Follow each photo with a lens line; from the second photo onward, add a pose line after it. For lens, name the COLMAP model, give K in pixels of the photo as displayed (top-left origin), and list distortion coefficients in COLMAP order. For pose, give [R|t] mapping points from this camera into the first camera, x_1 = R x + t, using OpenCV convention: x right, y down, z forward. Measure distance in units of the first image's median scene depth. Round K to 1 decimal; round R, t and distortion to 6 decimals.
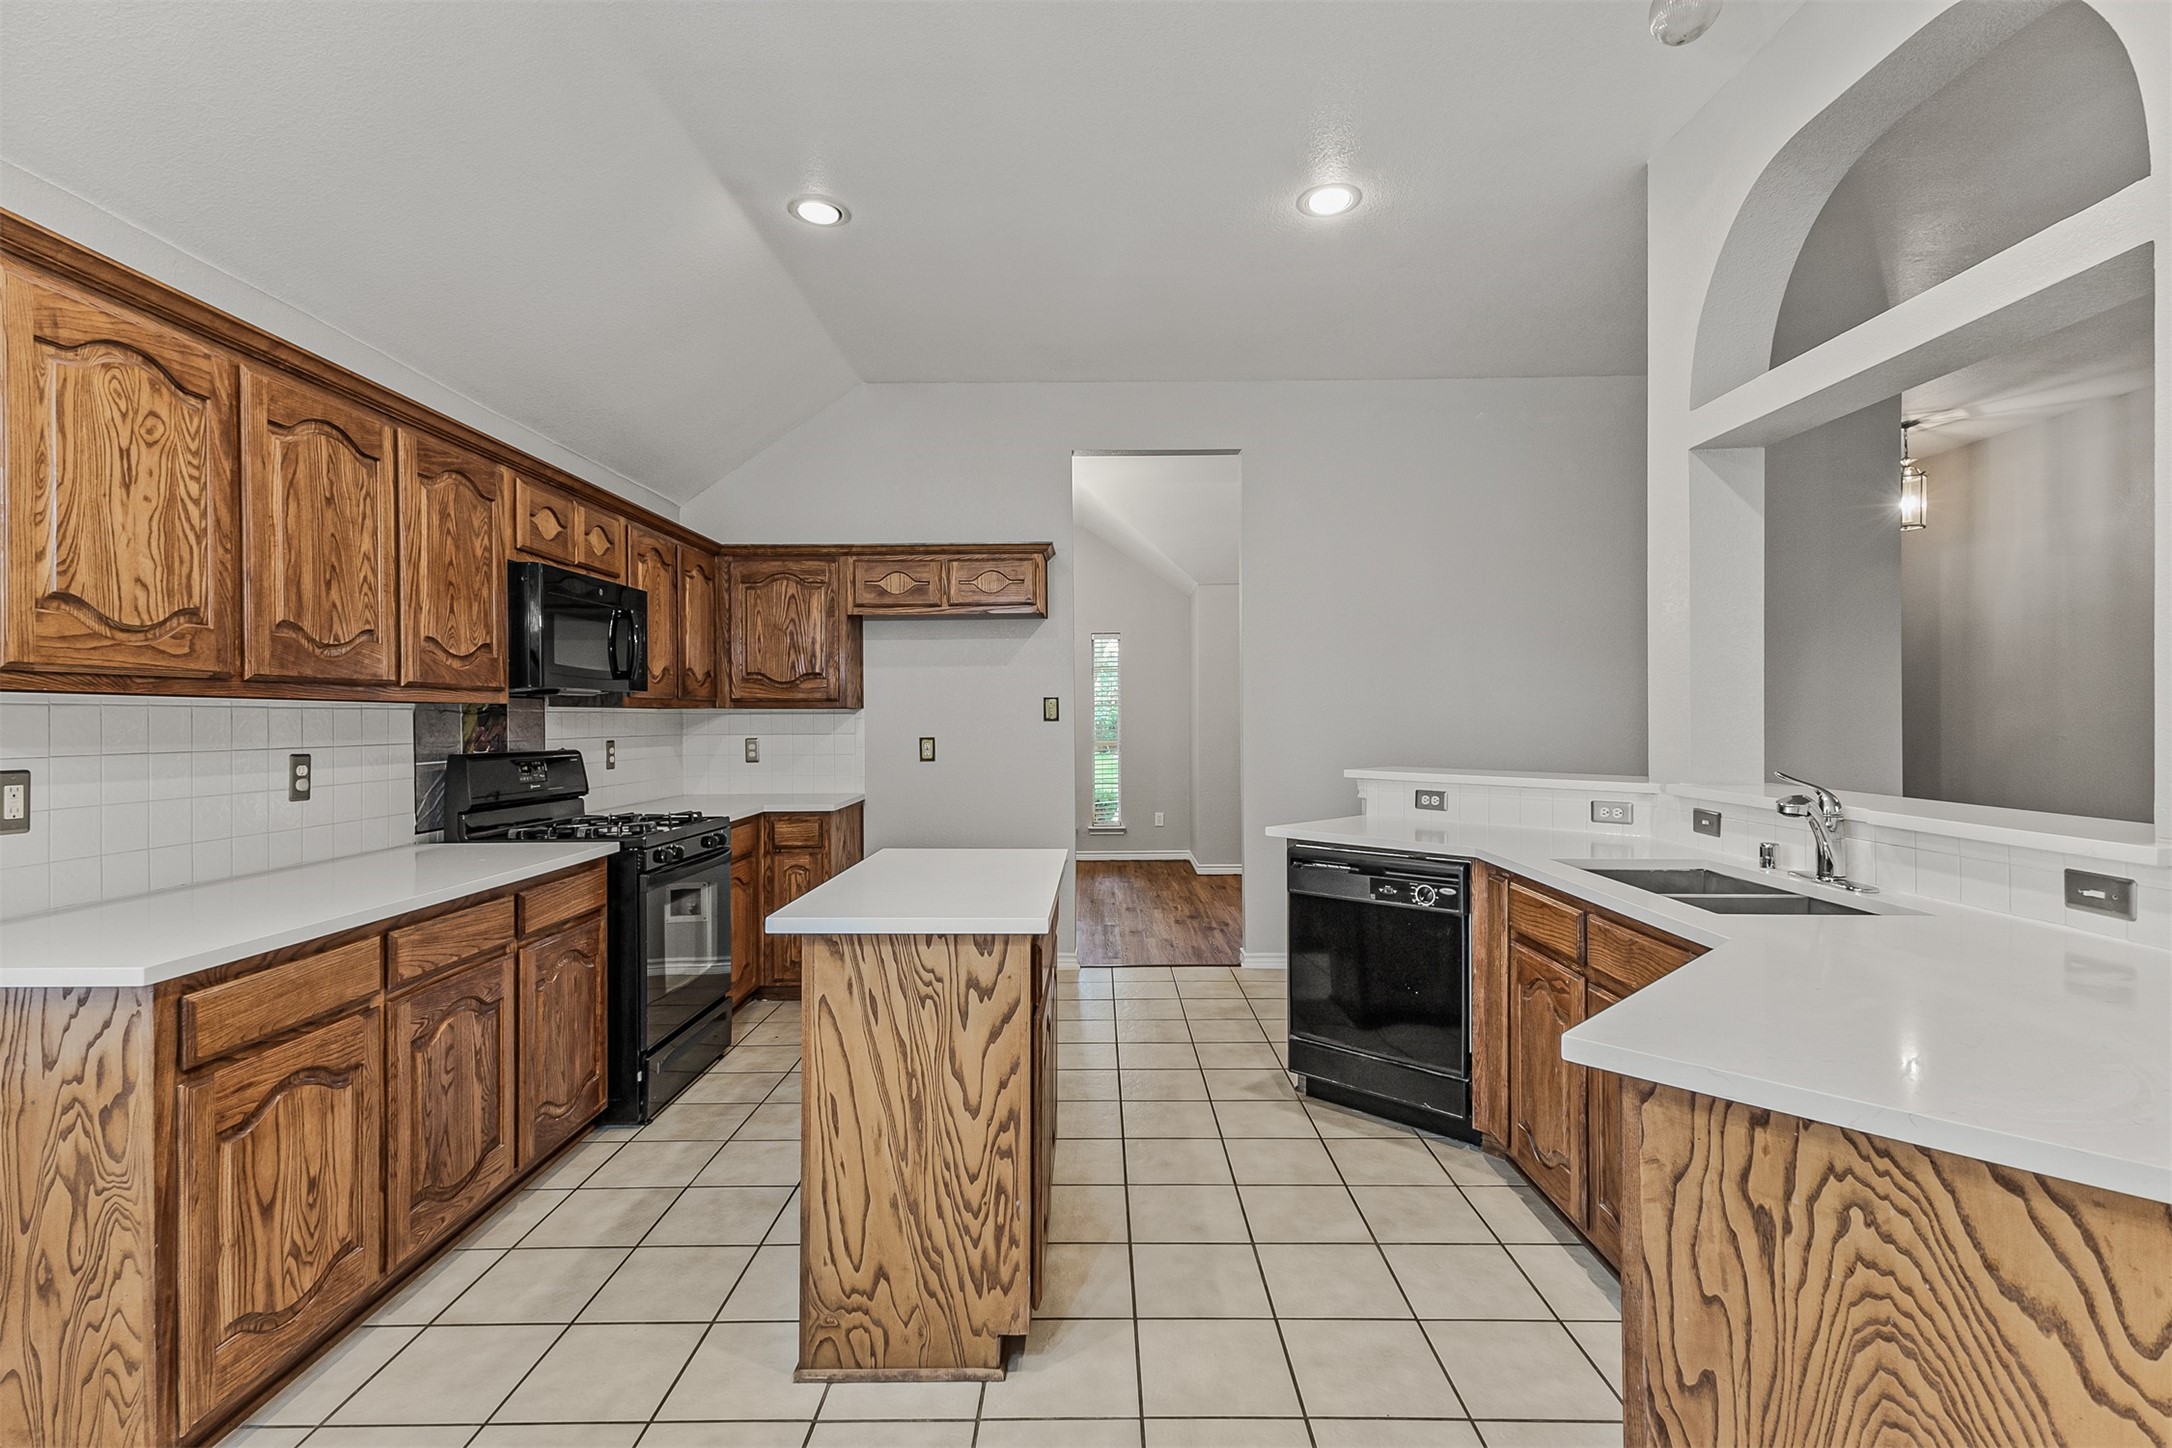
lens RADIAL K [[1007.5, 0, 1098.0], [0, 1007.5, 715.6], [0, 0, 1]] dist [0.024735, -0.005876]
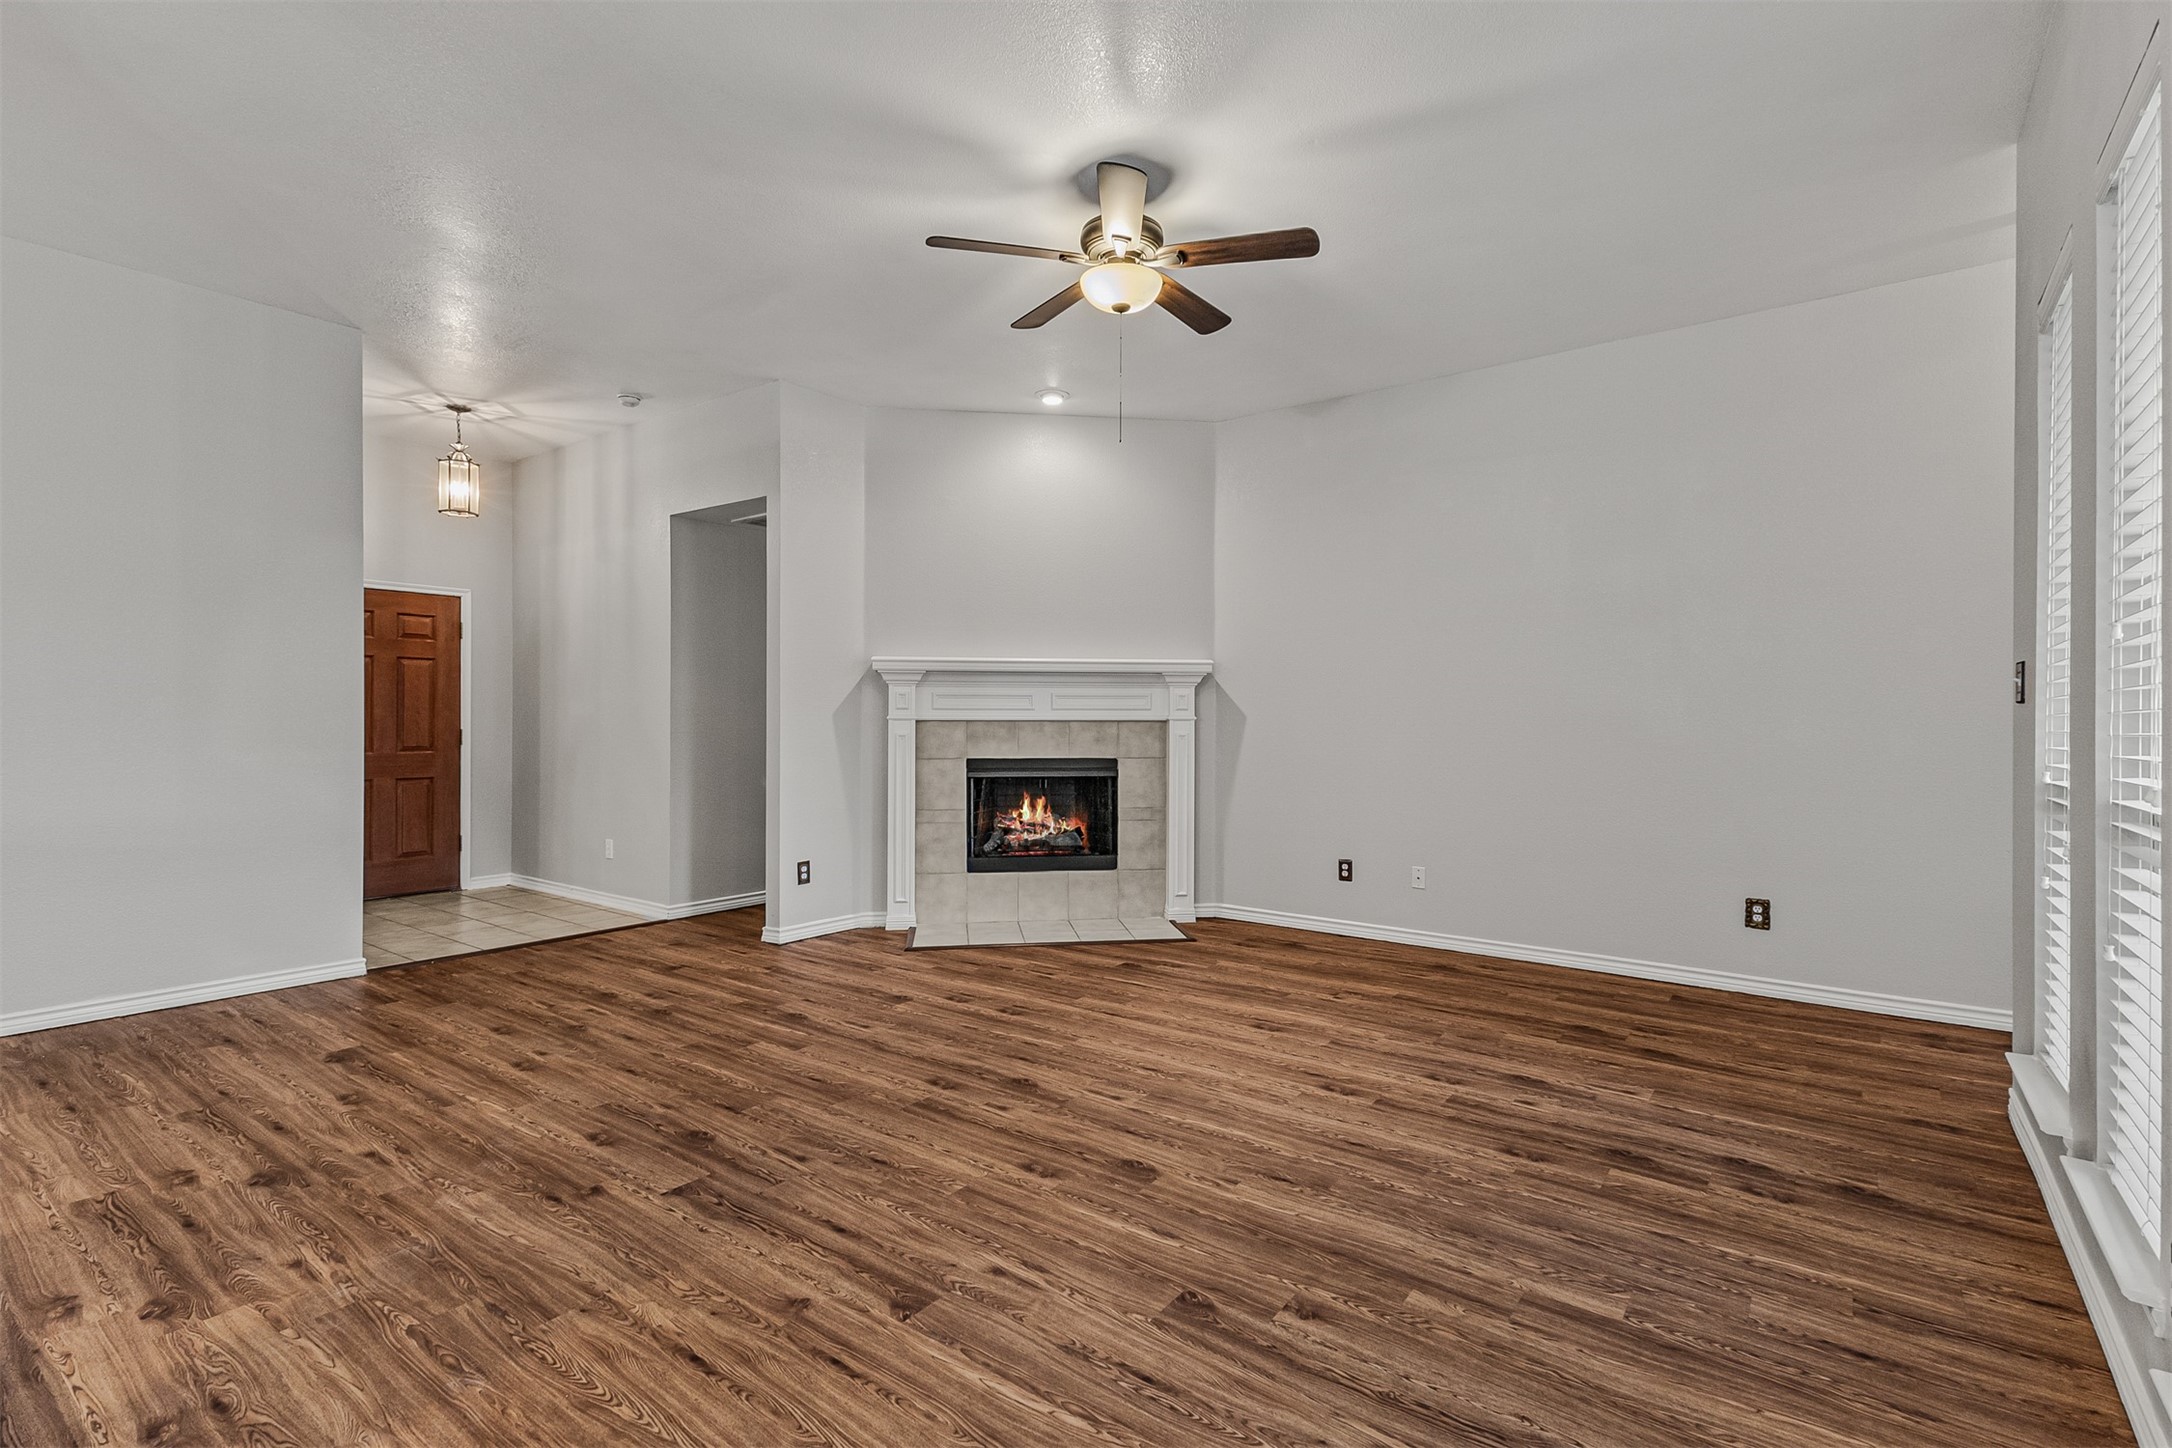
lens RADIAL K [[1007.5, 0, 1114.9], [0, 1007.5, 732.5], [0, 0, 1]] dist [0.024735, -0.005876]
pose [[0.577010, -0.006060, 0.816714, 1.116468], [-0.008481, 0.999874, 0.013411, 0.023476], [-0.816693, -0.014665, 0.576886, -0.248262]]
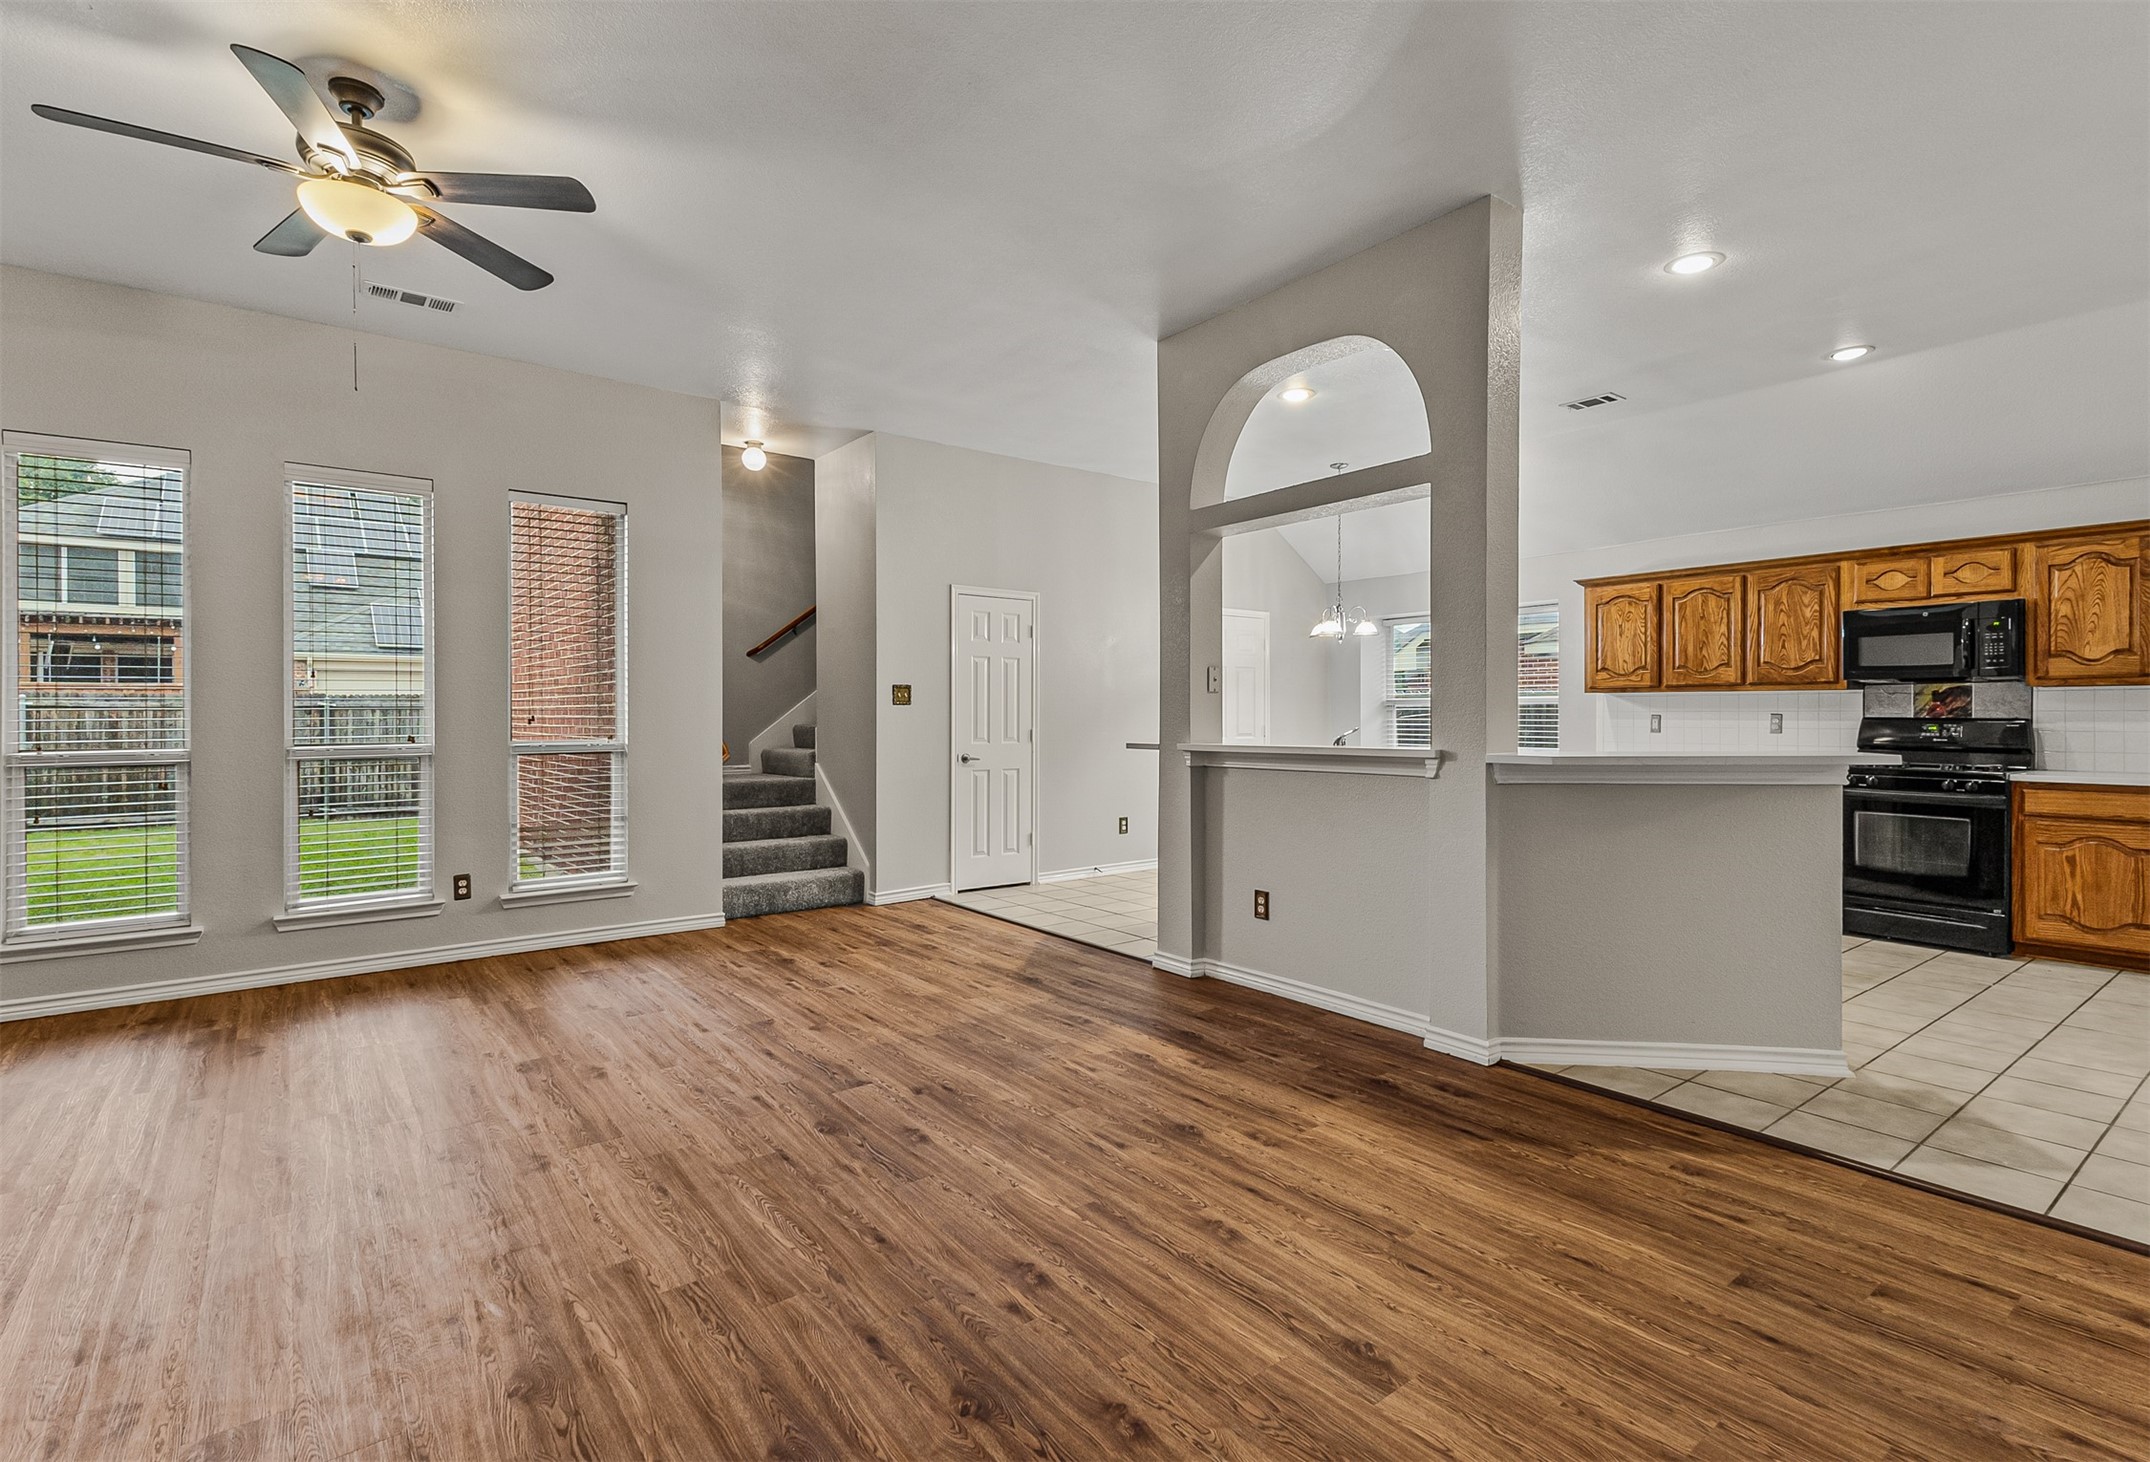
lens RADIAL K [[1018.6, 0, 1101.9], [0, 1018.6, 720.7], [0, 0, 1]] dist [0.020416, -0.001370]
pose [[-0.777213, 0.012426, -0.629115, 2.614294], [0.006600, 0.999911, 0.011595, 0.022284], [0.629203, 0.004860, -0.777226, 2.542365]]
